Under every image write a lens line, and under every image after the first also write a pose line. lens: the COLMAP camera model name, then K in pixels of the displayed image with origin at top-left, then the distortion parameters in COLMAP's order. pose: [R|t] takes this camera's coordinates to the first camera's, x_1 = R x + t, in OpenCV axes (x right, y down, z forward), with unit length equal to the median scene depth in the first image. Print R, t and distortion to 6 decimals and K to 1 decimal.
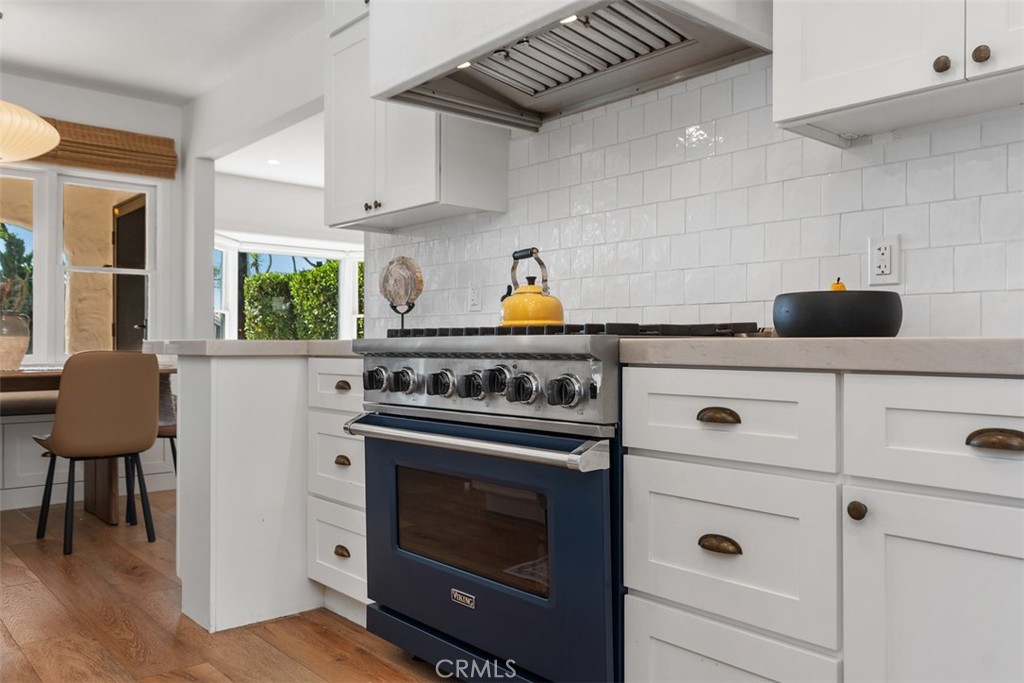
lens RADIAL K [[809.4, 0, 514.4], [0, 809.4, 340.9], [0, 0, 1]] dist [-0.002382, -0.002754]
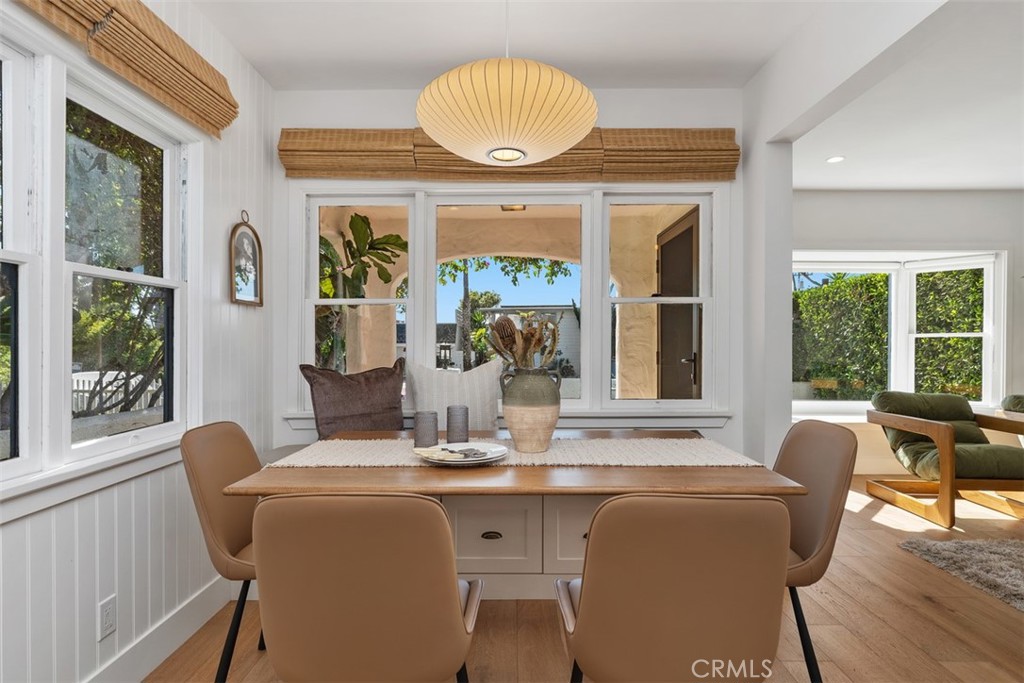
lens RADIAL K [[550.4, 0, 511.0], [0, 550.4, 343.8], [0, 0, 1]] dist [0.000343, 0.000206]
pose [[0.761673, 0.001236, -0.647960, -0.219934], [0.002778, 0.999983, 0.005174, -0.040596], [0.647955, -0.005741, 0.761657, 0.414116]]
